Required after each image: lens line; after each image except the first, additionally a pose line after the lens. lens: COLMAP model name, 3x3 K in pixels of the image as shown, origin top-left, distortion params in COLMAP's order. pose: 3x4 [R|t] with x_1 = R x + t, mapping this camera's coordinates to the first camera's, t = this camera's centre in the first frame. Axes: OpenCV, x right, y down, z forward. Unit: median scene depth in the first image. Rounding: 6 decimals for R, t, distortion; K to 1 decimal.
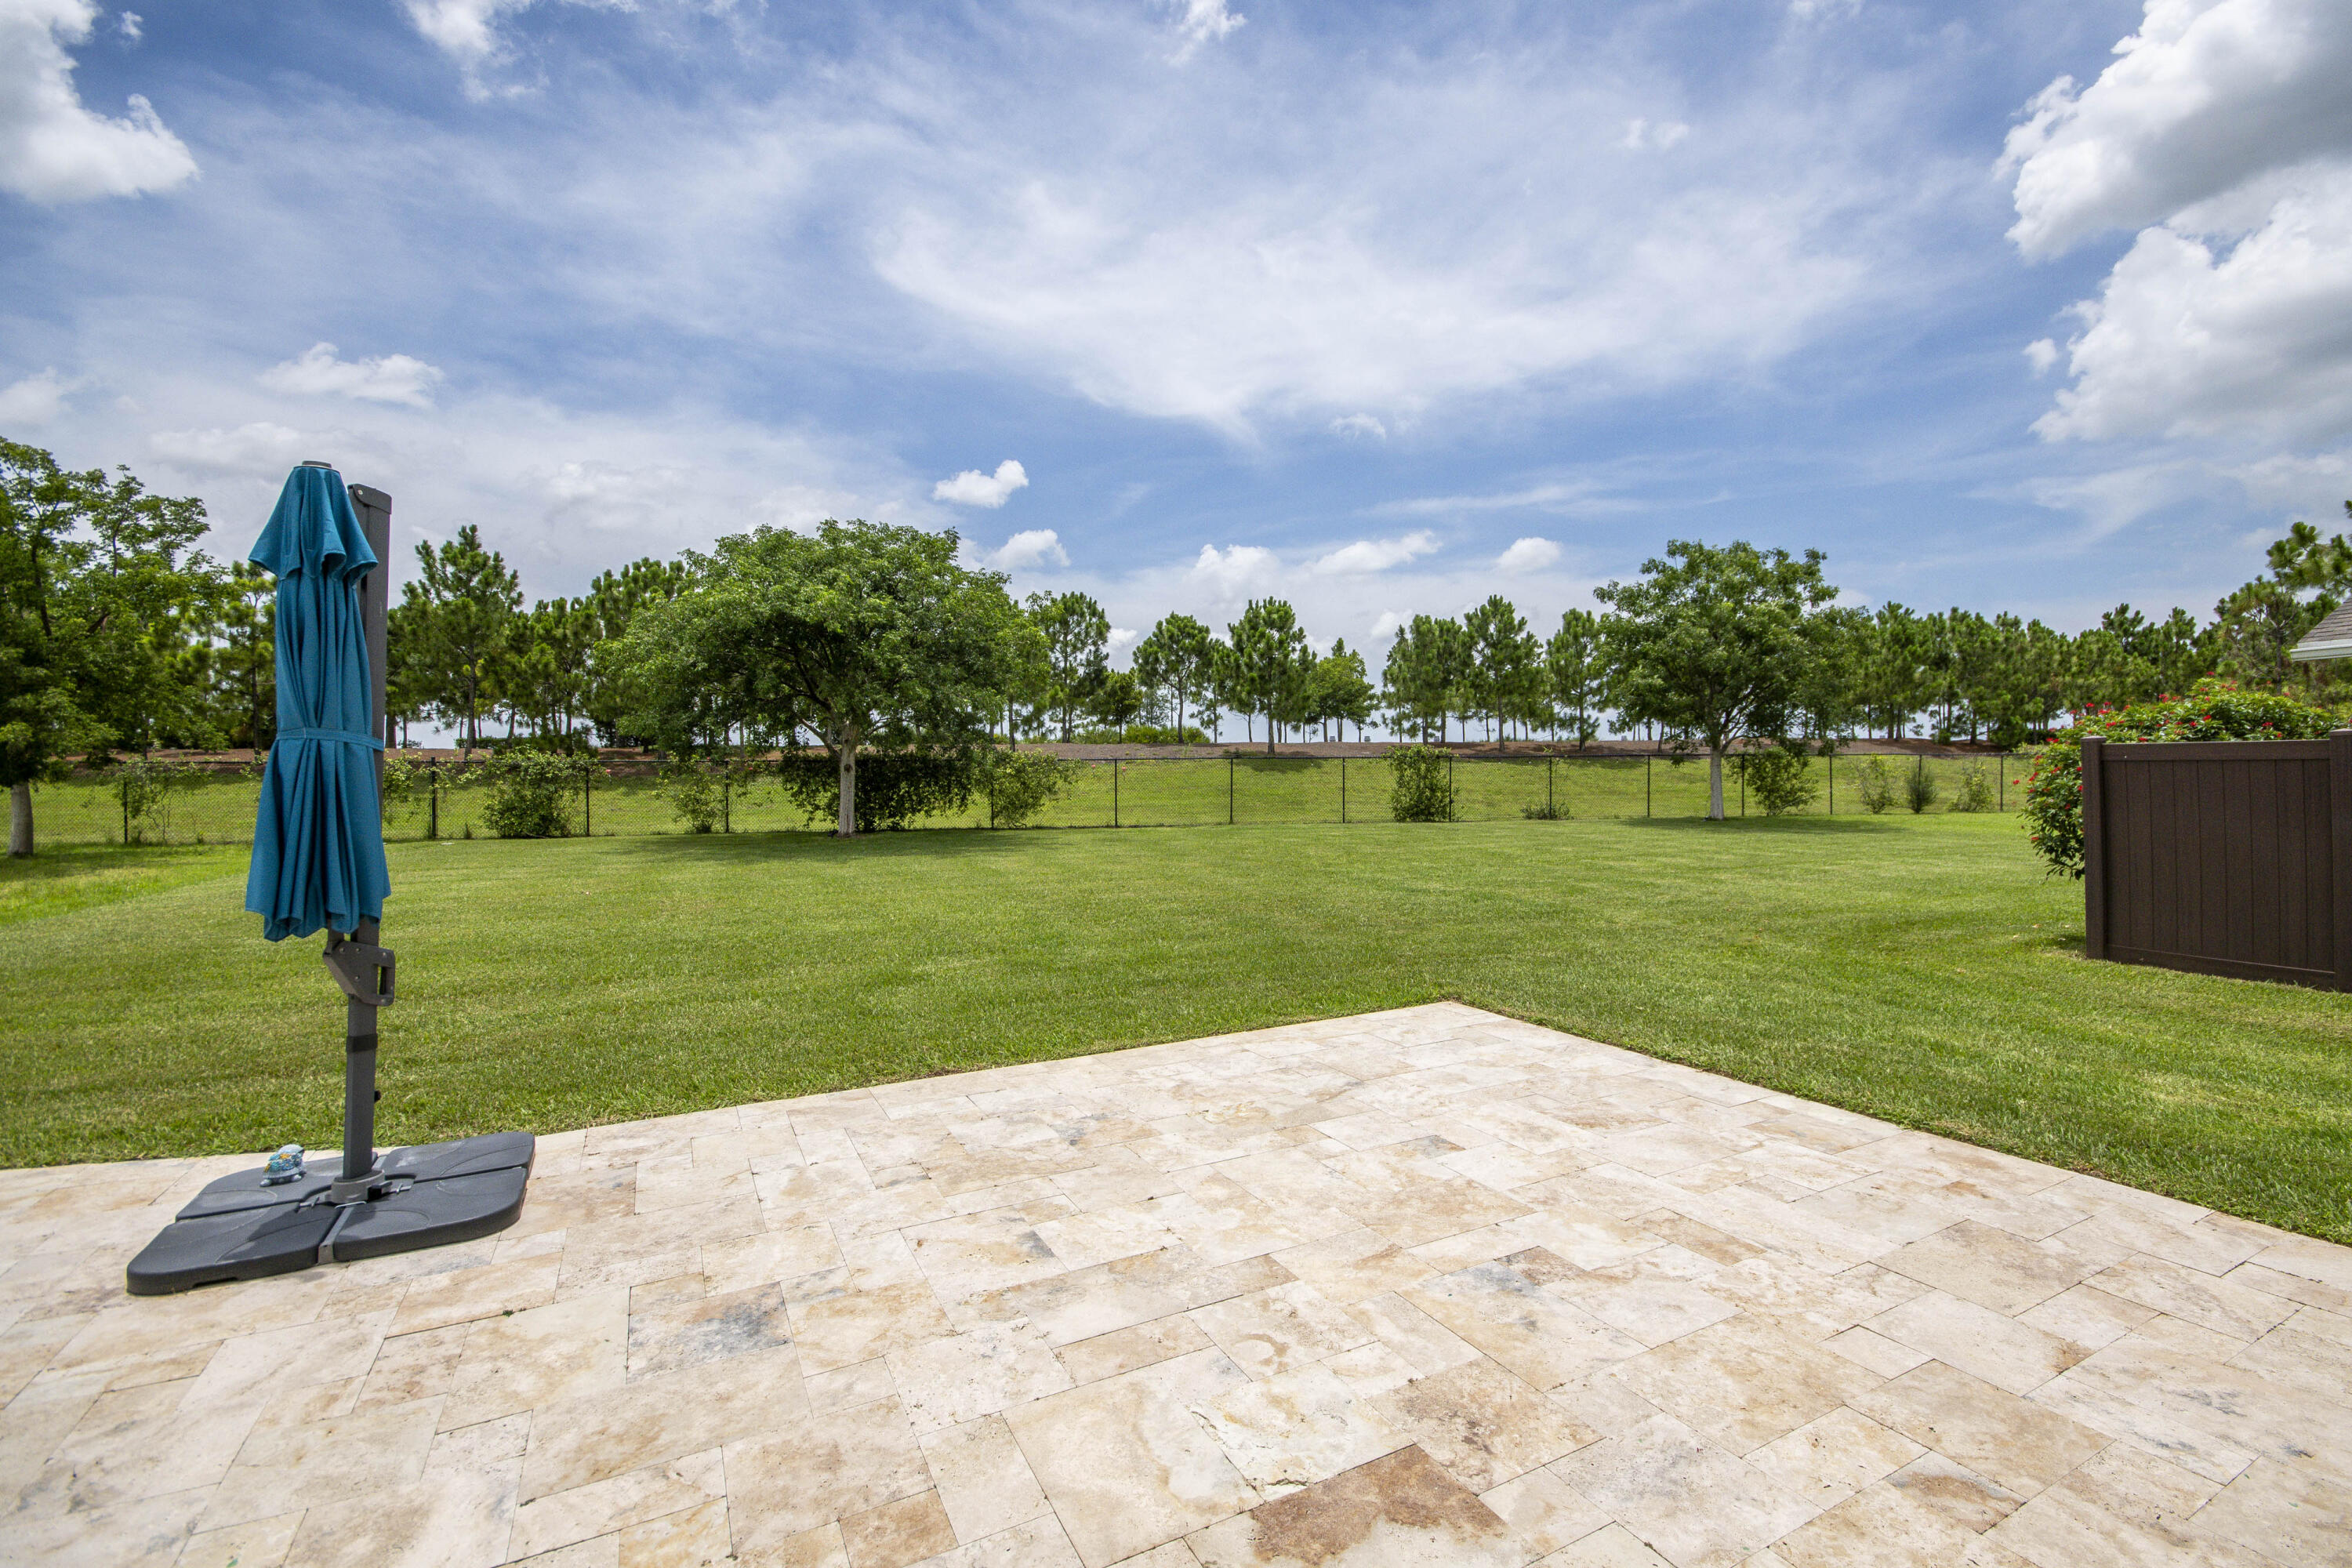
lens RADIAL K [[1043.8, 0, 1234.8], [0, 1043.8, 777.2], [0, 0, 1]] dist [0.013734, -0.014523]
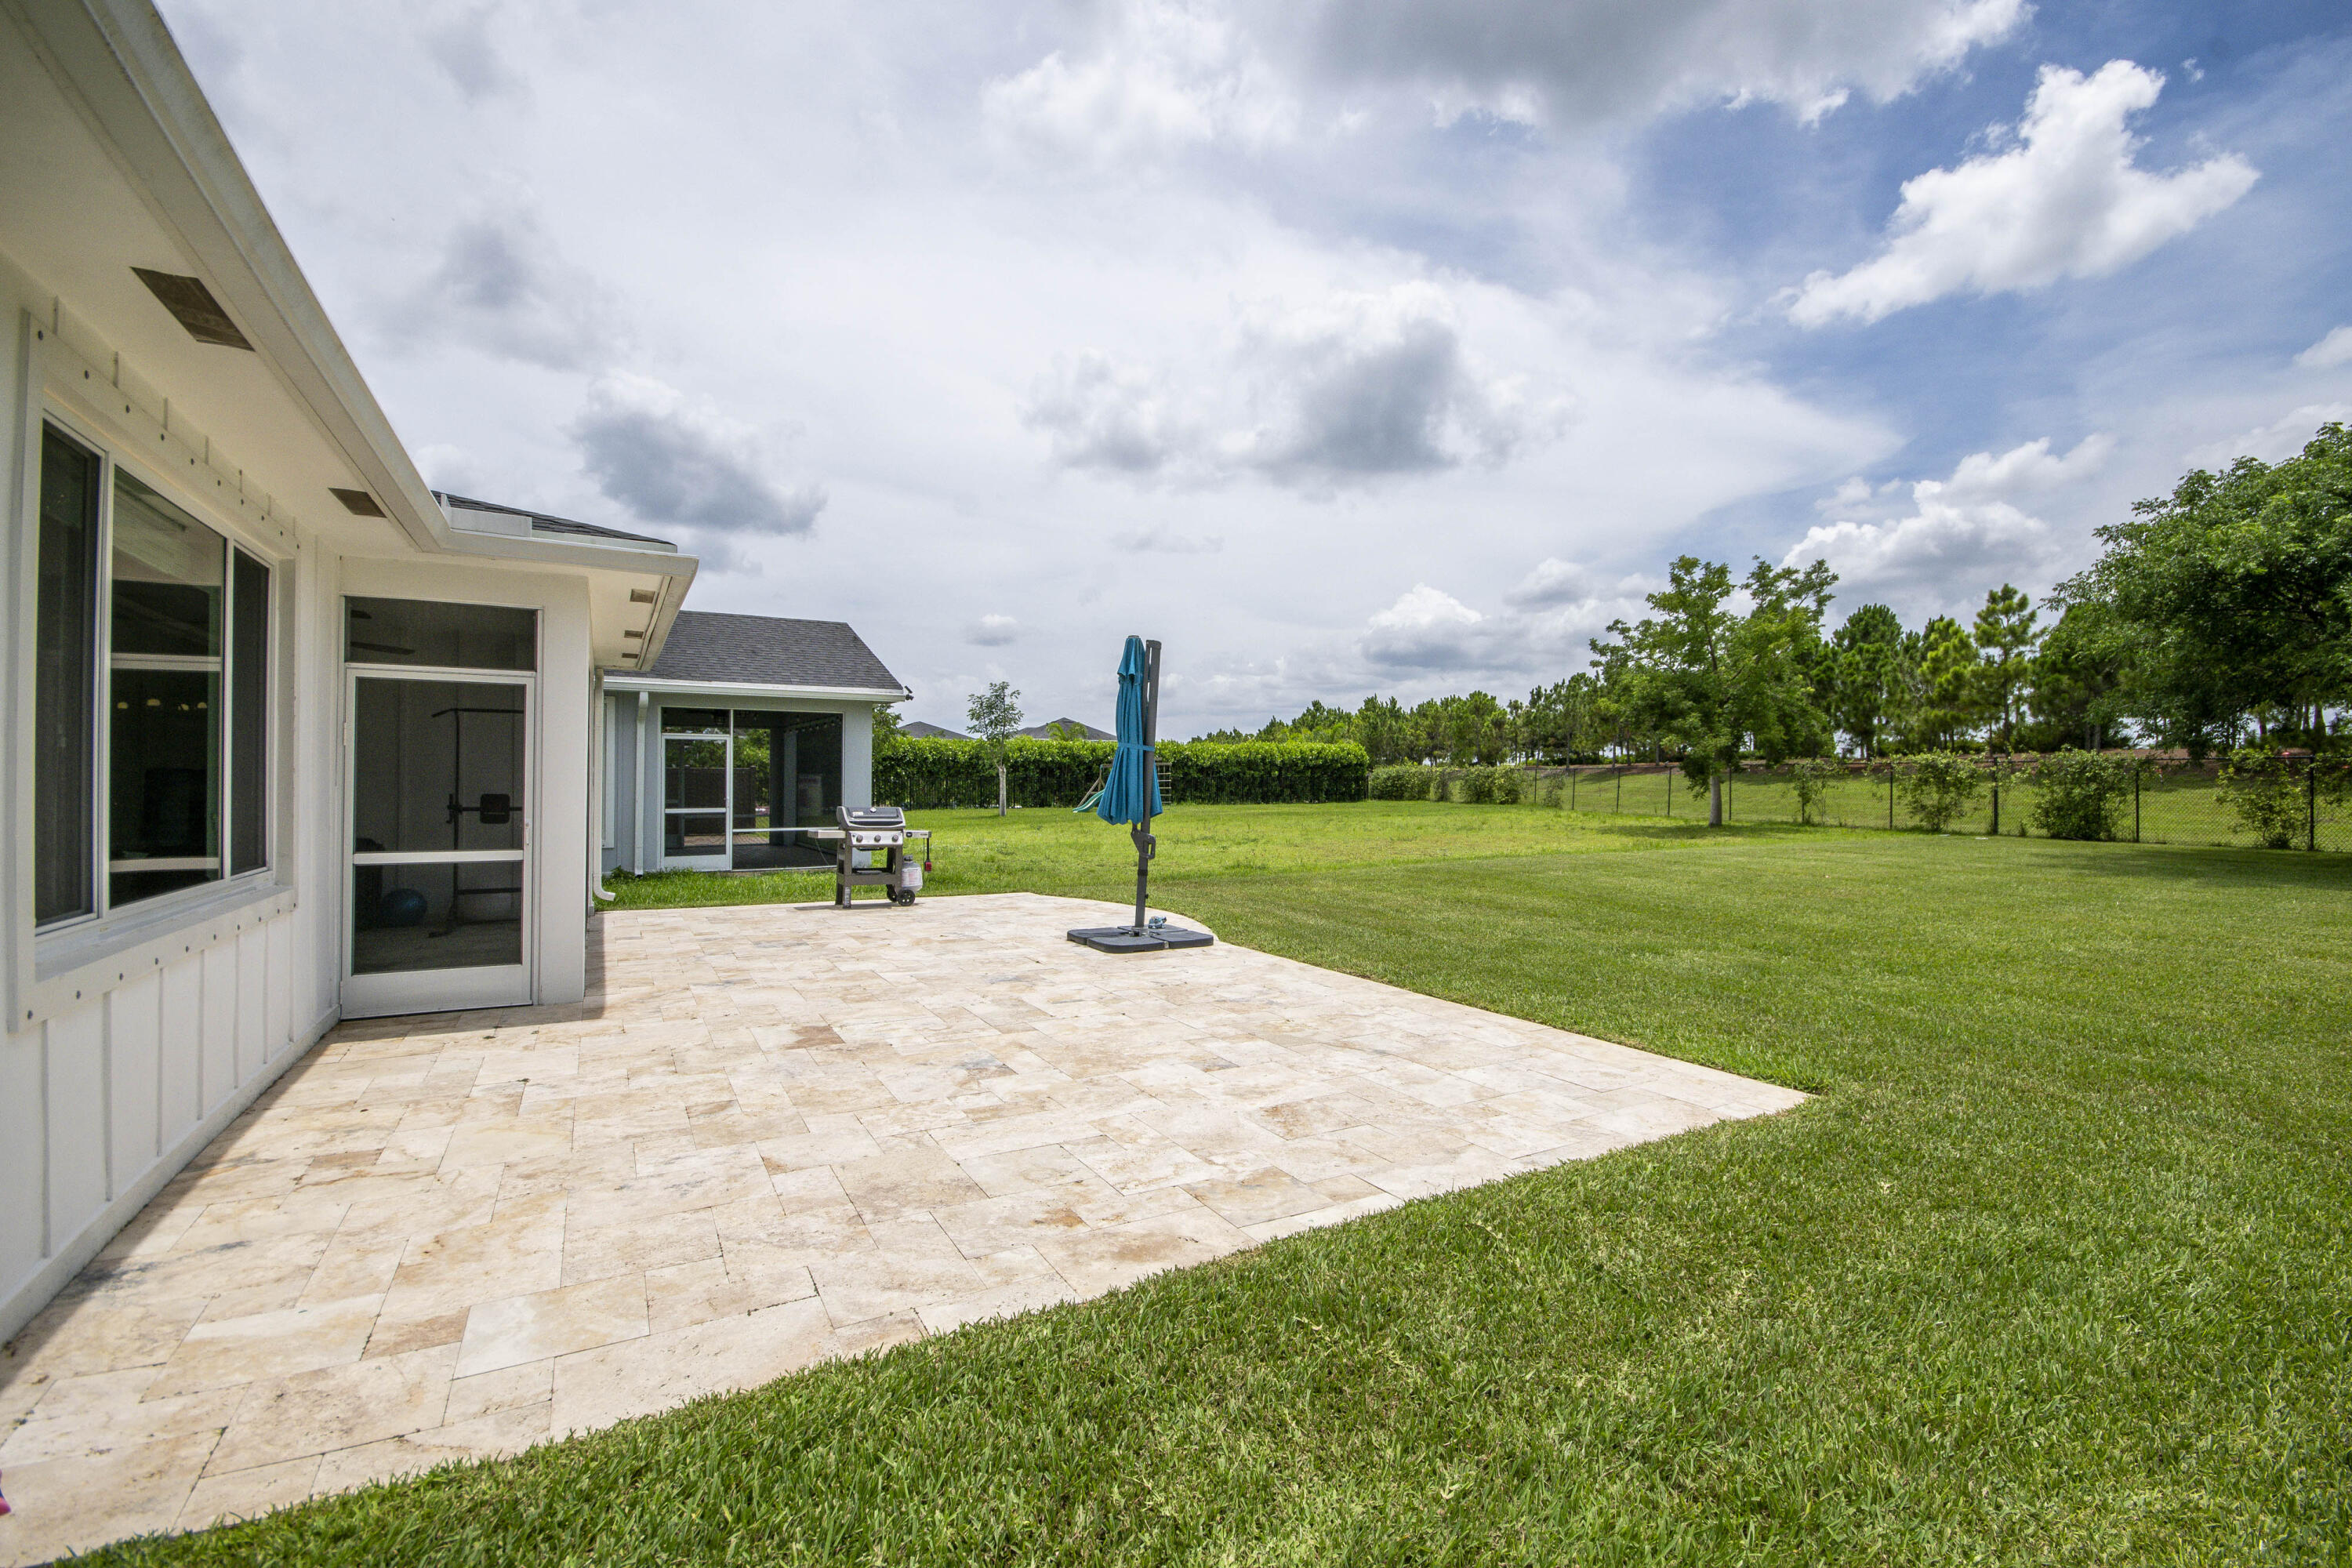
lens RADIAL K [[1046.7, 0, 1235.5], [0, 1046.7, 777.5], [0, 0, 1]] dist [0.002704, 0.000404]
pose [[0.036476, 0.005146, -0.999321, 1.585114], [-0.009292, 0.999945, 0.004810, 0.019924], [0.999291, 0.009110, 0.036521, 1.117584]]
